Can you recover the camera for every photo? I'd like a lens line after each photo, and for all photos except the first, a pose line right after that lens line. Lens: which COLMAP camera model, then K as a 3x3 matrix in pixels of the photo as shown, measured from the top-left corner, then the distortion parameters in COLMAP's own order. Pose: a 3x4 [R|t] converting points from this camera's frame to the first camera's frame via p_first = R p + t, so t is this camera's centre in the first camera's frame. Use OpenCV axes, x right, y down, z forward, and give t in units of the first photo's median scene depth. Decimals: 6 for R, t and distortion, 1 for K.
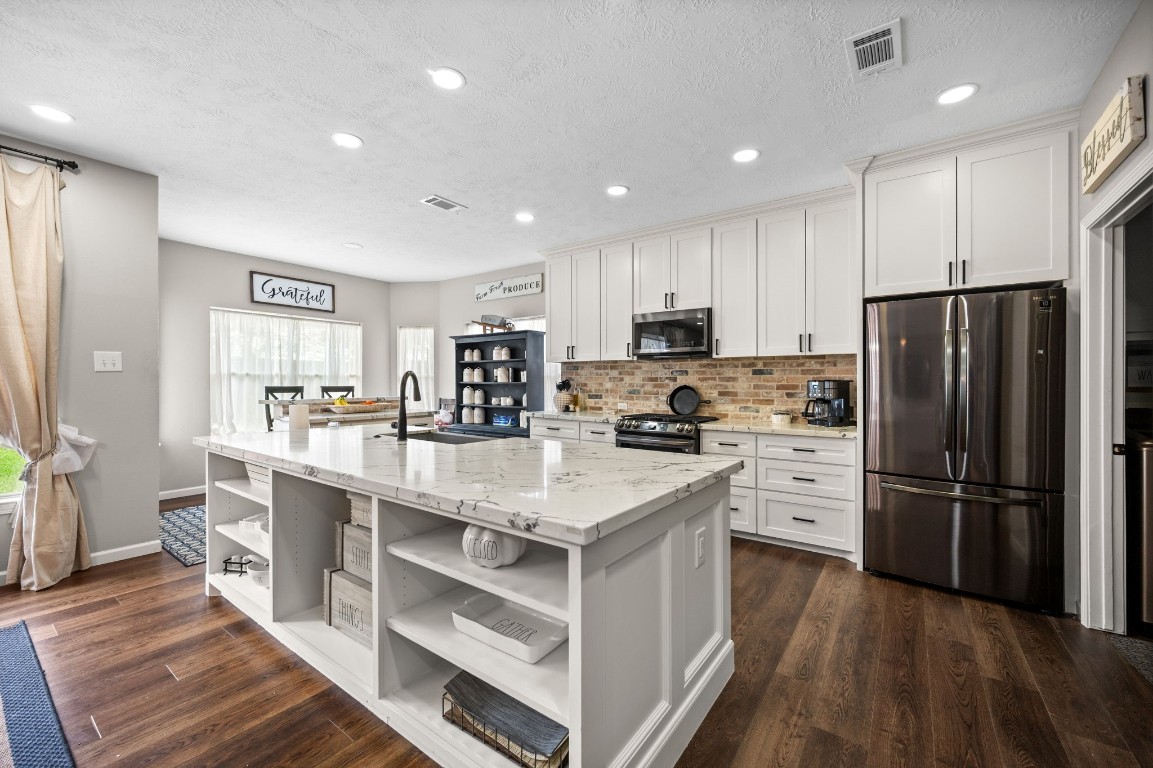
lens RADIAL K [[460.7, 0, 574.2], [0, 460.7, 384.4], [0, 0, 1]] dist [-0.002081, 0.000230]
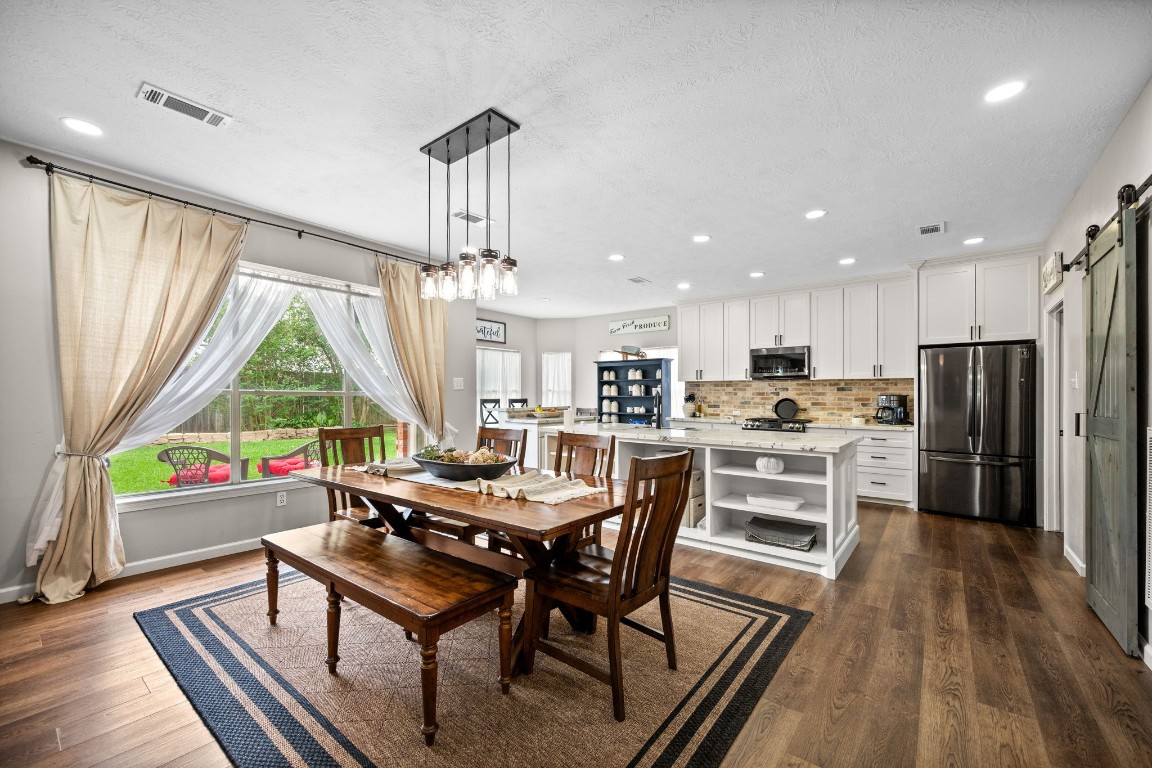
lens RADIAL K [[460.3, 0, 585.5], [0, 460.3, 394.3], [0, 0, 1]] dist [-0.002081, 0.000230]
pose [[0.999511, 0.000380, -0.031271, -0.377518], [-0.000552, 0.999985, -0.005502, -0.002030], [0.031268, 0.005516, 0.999496, -0.503344]]
